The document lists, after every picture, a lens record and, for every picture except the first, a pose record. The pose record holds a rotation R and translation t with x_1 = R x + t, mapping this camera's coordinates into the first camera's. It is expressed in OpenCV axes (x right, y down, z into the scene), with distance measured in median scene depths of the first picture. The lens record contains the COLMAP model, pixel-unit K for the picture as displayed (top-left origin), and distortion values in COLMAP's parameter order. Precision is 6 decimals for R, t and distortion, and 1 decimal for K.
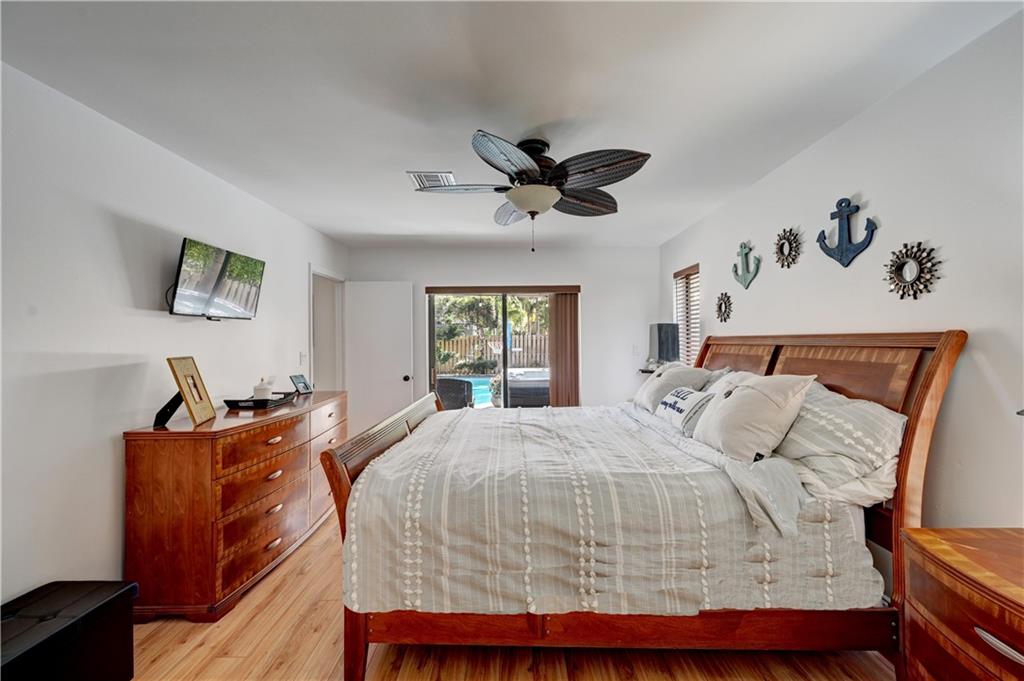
lens RADIAL K [[397.5, 0, 508.9], [0, 397.5, 338.9], [0, 0, 1]] dist [-0.000001, 0.000033]
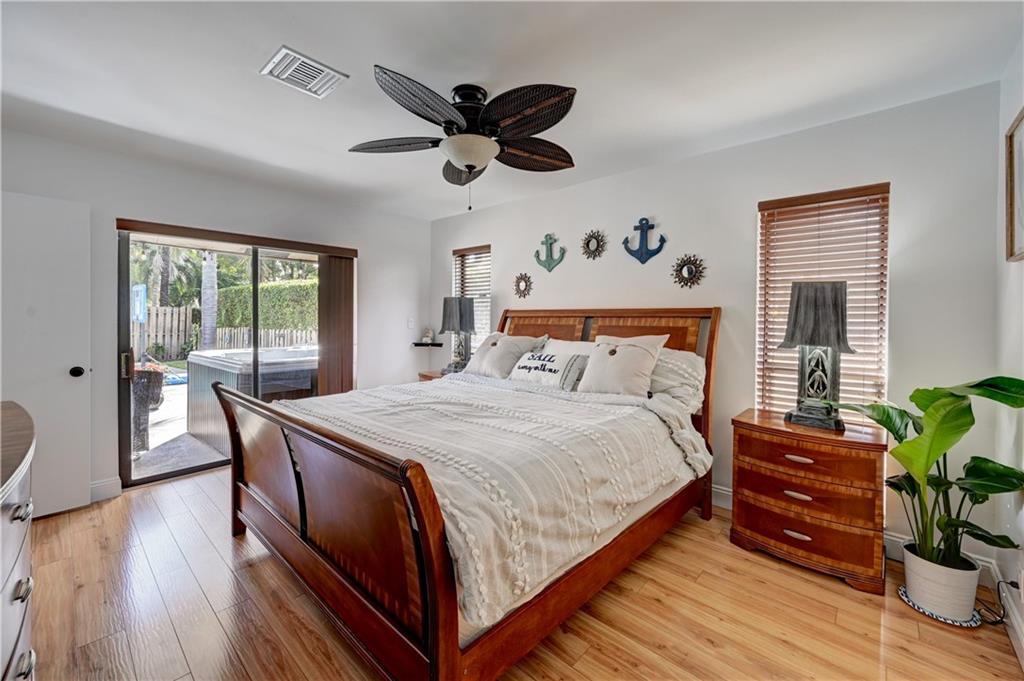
lens RADIAL K [[413.4, 0, 514.7], [0, 413.4, 320.5], [0, 0, 1]] dist [0.000117, 0.000011]
pose [[0.671647, 0.006919, 0.740839, -0.519259], [-0.014169, 0.999893, 0.003507, 0.027531], [-0.740736, -0.012853, 0.671674, 0.256582]]
